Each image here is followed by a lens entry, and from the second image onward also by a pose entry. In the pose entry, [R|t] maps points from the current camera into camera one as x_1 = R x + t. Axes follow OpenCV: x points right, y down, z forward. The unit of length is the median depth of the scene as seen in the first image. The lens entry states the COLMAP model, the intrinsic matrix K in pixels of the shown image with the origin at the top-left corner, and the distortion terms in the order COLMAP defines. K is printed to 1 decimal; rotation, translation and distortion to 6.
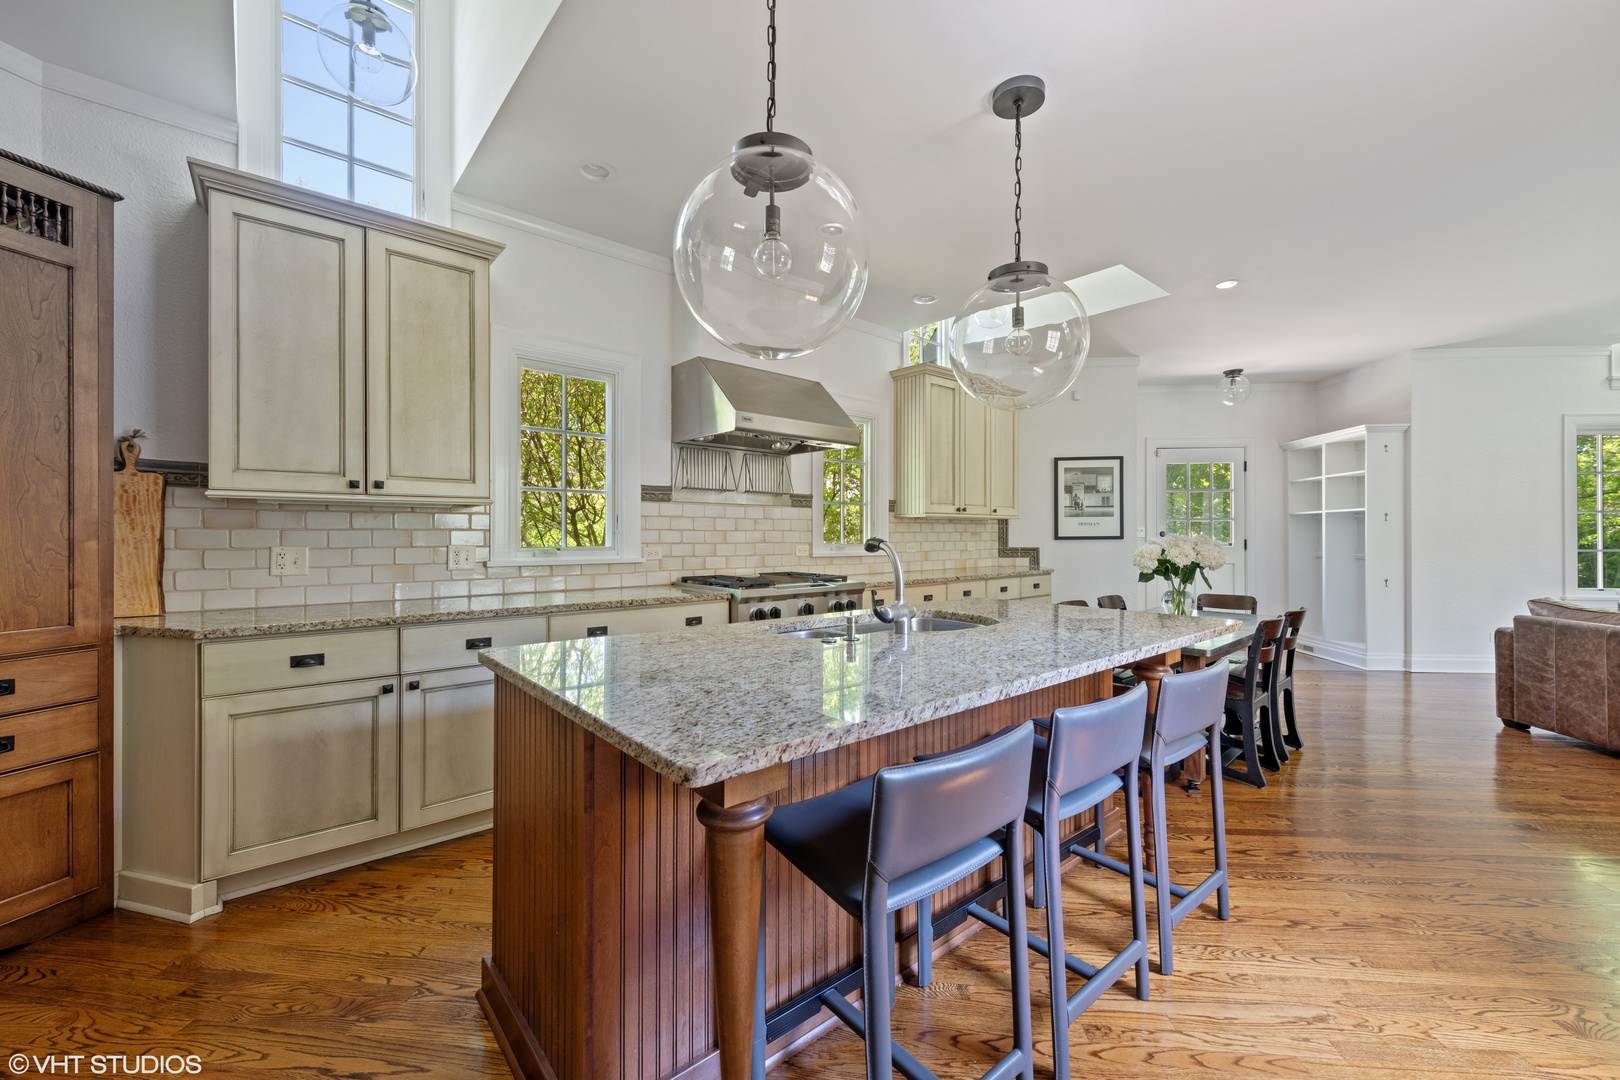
lens RADIAL K [[634.8, 0, 828.8], [0, 634.8, 536.5], [0, 0, 1]] dist [0.016063, -0.005162]
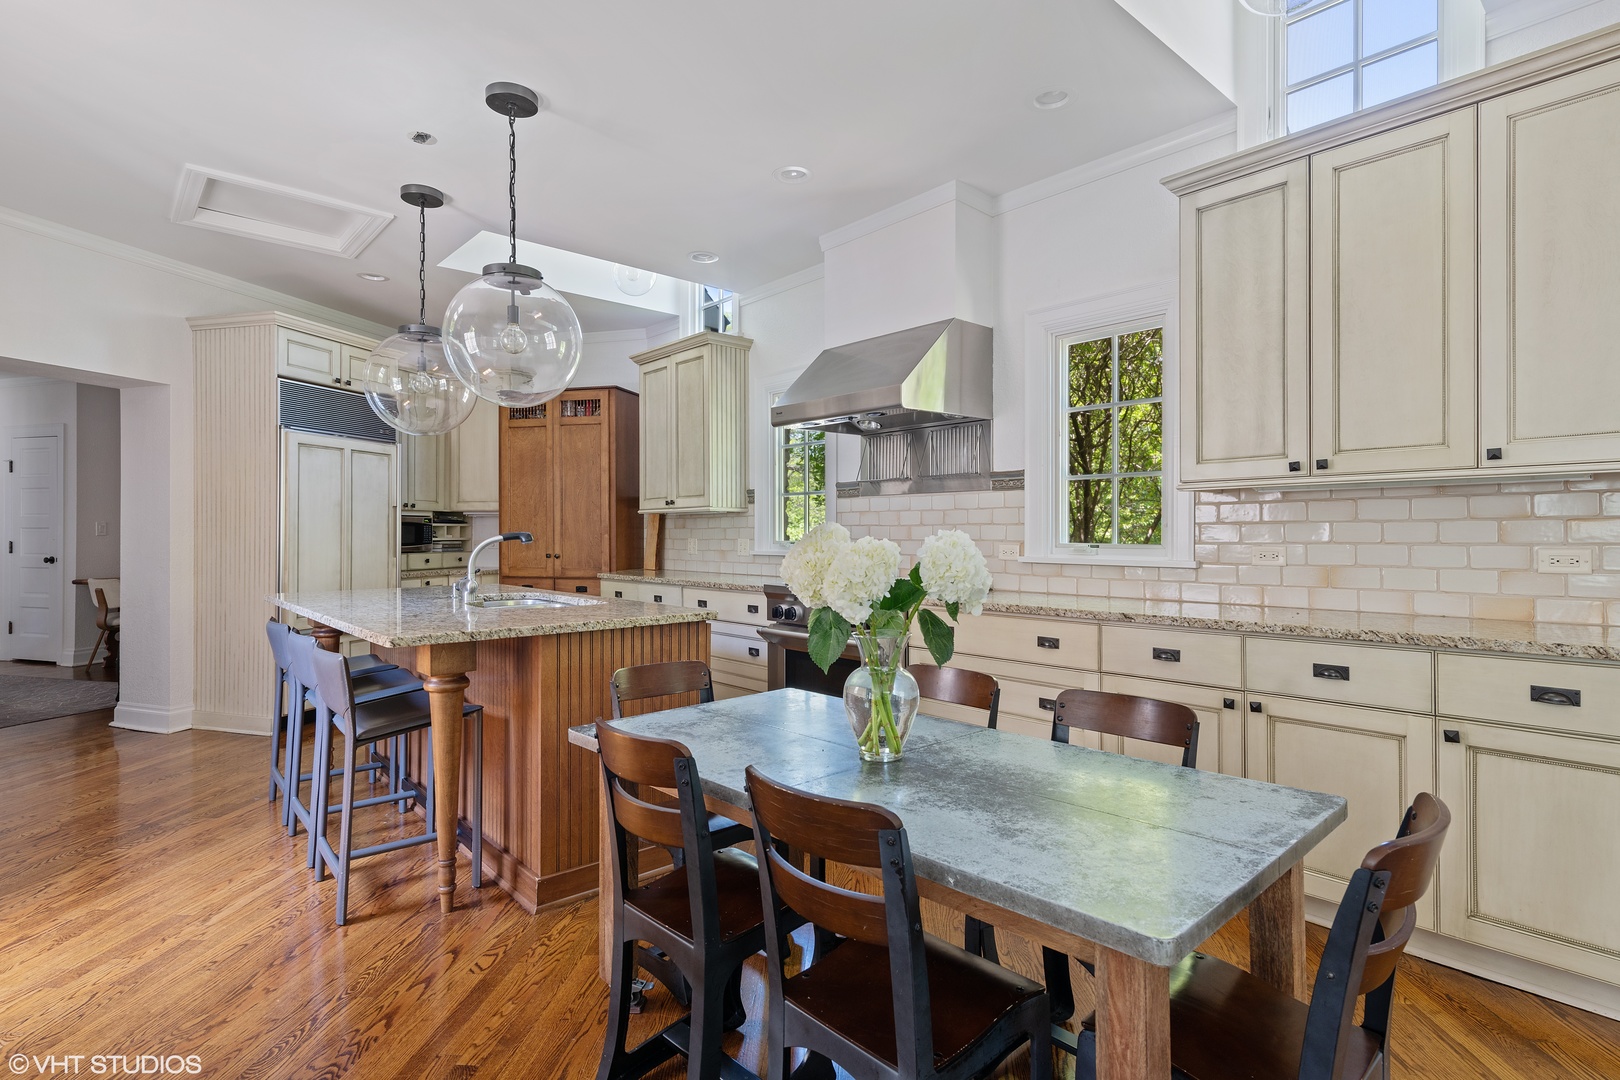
lens RADIAL K [[805.4, 0, 804.5], [0, 805.4, 535.7], [0, 0, 1]] dist [0.022996, -0.000299]
pose [[0.002754, 0.003597, -0.999990, 0.855907], [0.001898, 0.999992, 0.003602, 0.000707], [0.999994, -0.001908, 0.002747, 0.784561]]
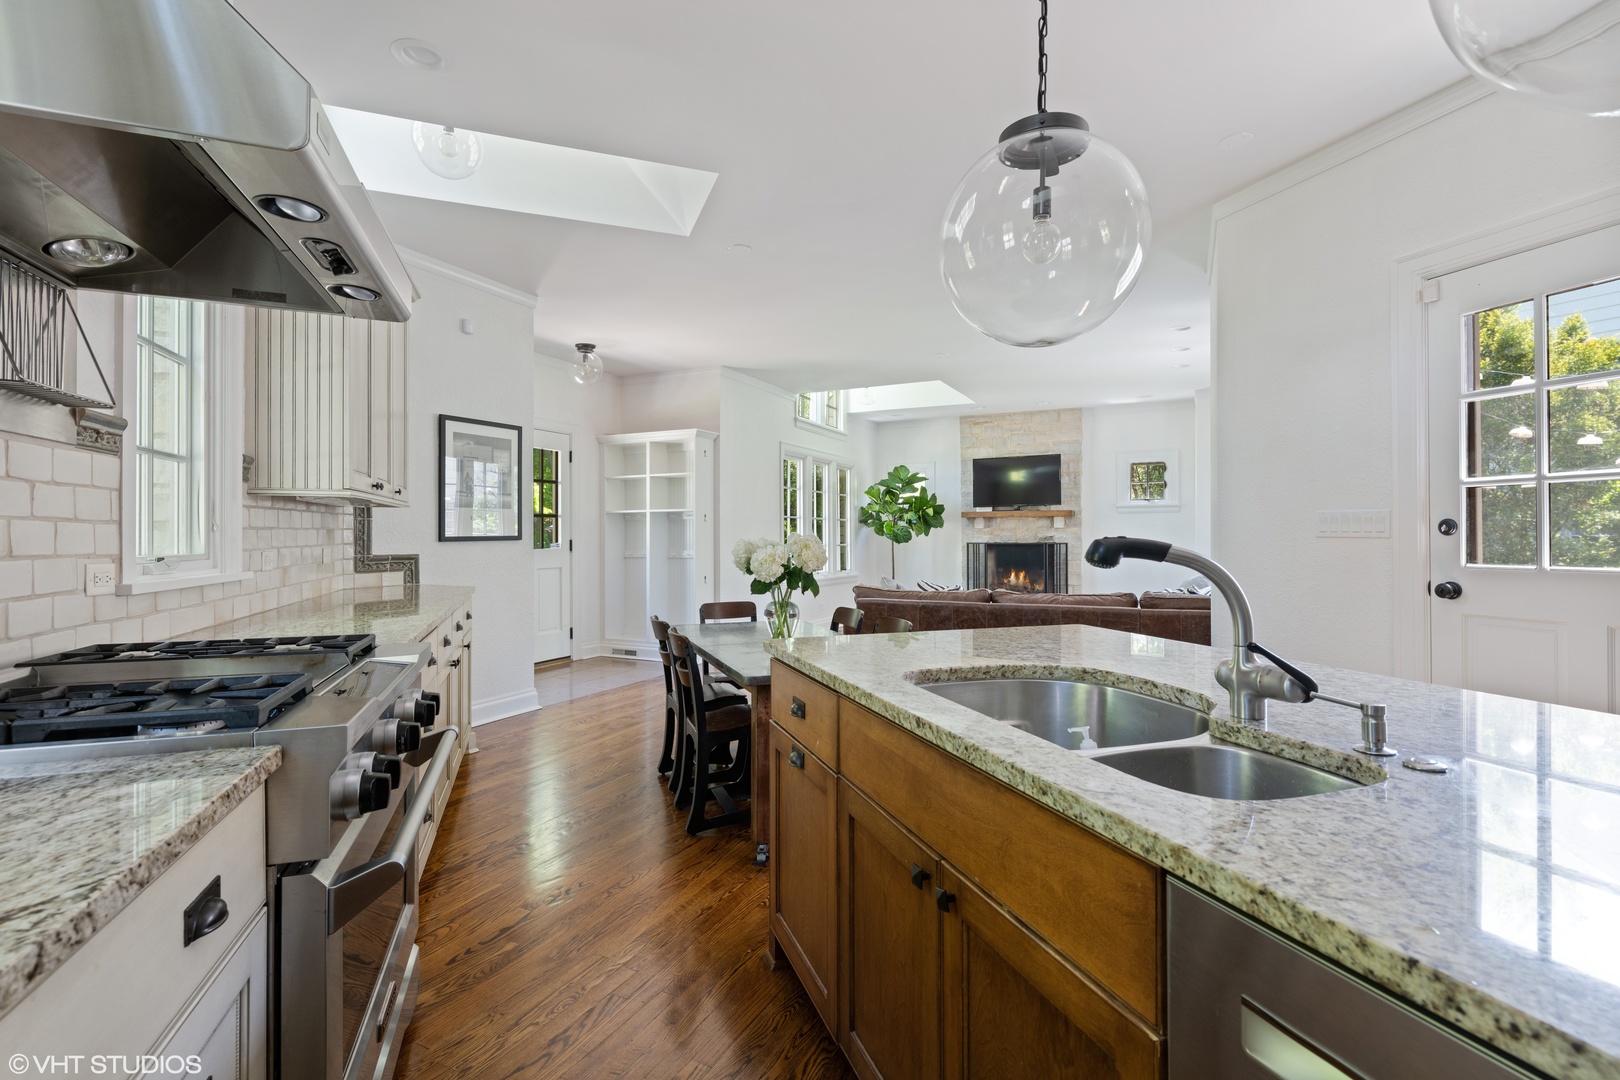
lens RADIAL K [[741.9, 0, 812.4], [0, 741.9, 534.1], [0, 0, 1]] dist [-0.000349, -0.000001]
pose [[0.368639, 0.001792, 0.929571, -0.272270], [0.002025, 0.999994, -0.002730, 0.000373], [-0.929570, 0.002889, 0.368633, 0.499527]]
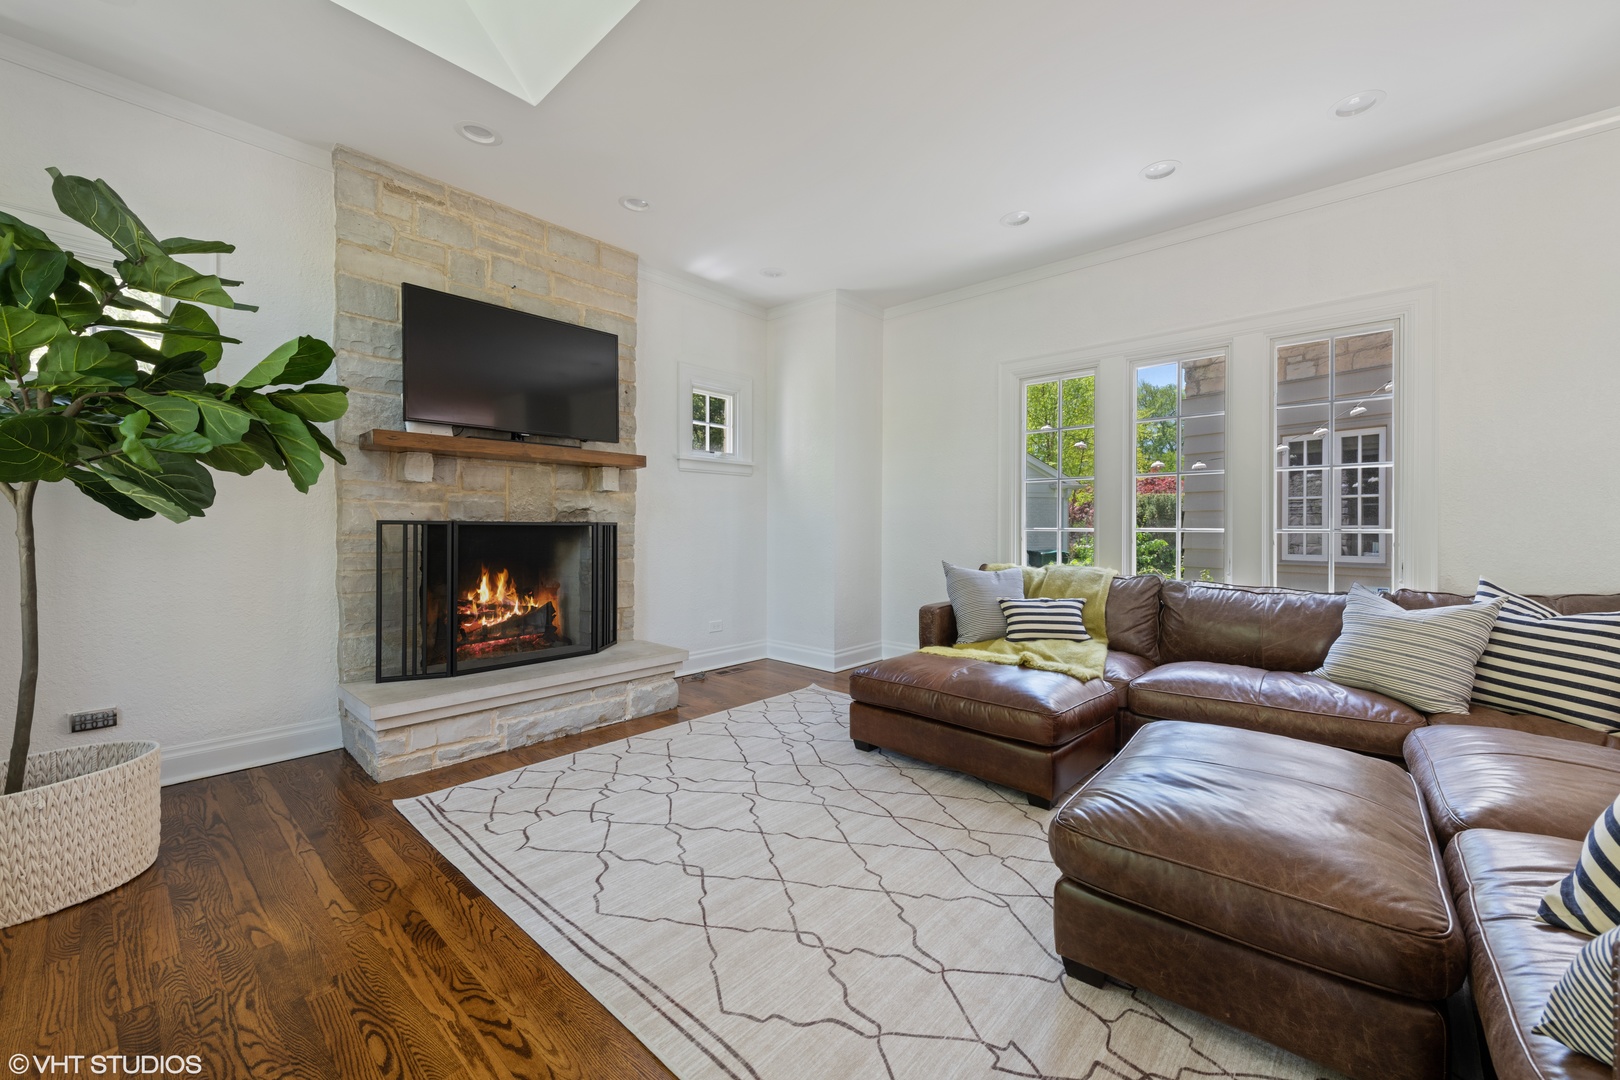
lens RADIAL K [[631.3, 0, 808.0], [0, 631.3, 528.4], [0, 0, 1]] dist [0.002137, 0.000129]
pose [[-0.798663, -0.009040, 0.601711, 1.270905], [-0.007701, 0.999959, 0.004802, 0.023327], [-0.601730, -0.000799, -0.798699, 1.164713]]
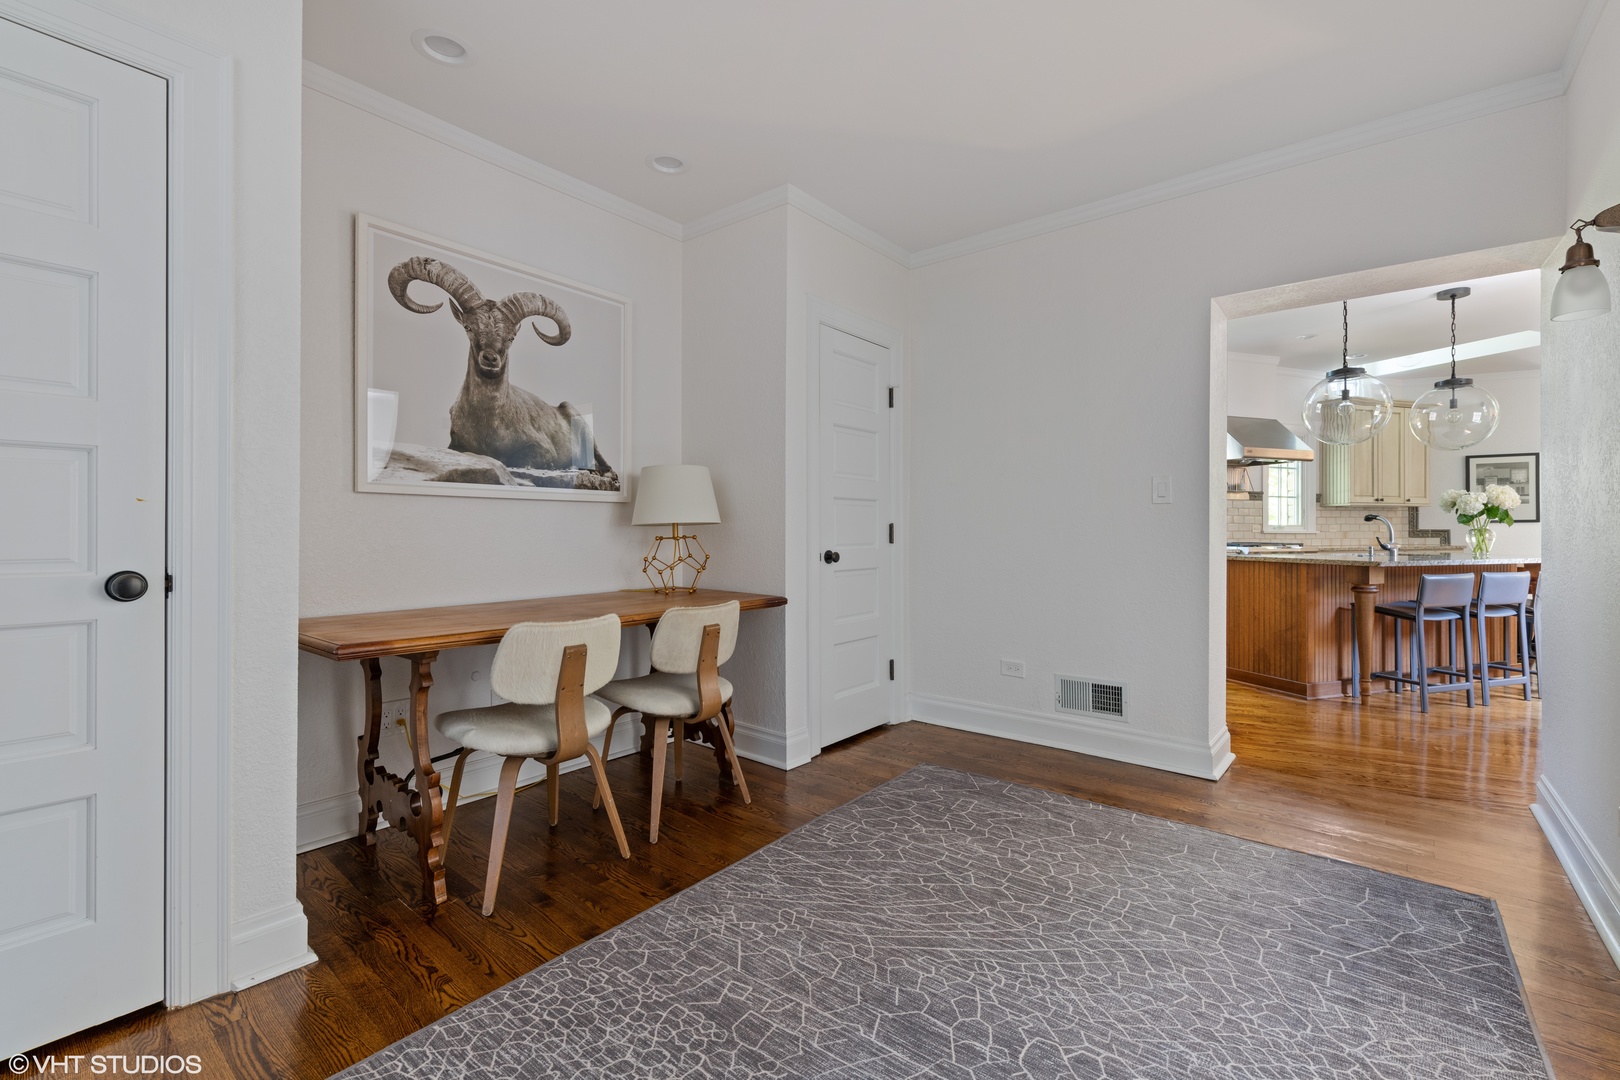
lens RADIAL K [[705.9, 0, 809.7], [0, 705.9, 531.5], [0, 0, 1]] dist [0.000678, -0.000120]
pose [[0.924252, 0.000231, -0.381783, -0.392801], [-0.000841, 0.999999, -0.001433, 0.032584], [0.381783, 0.001645, 0.924251, -0.987256]]
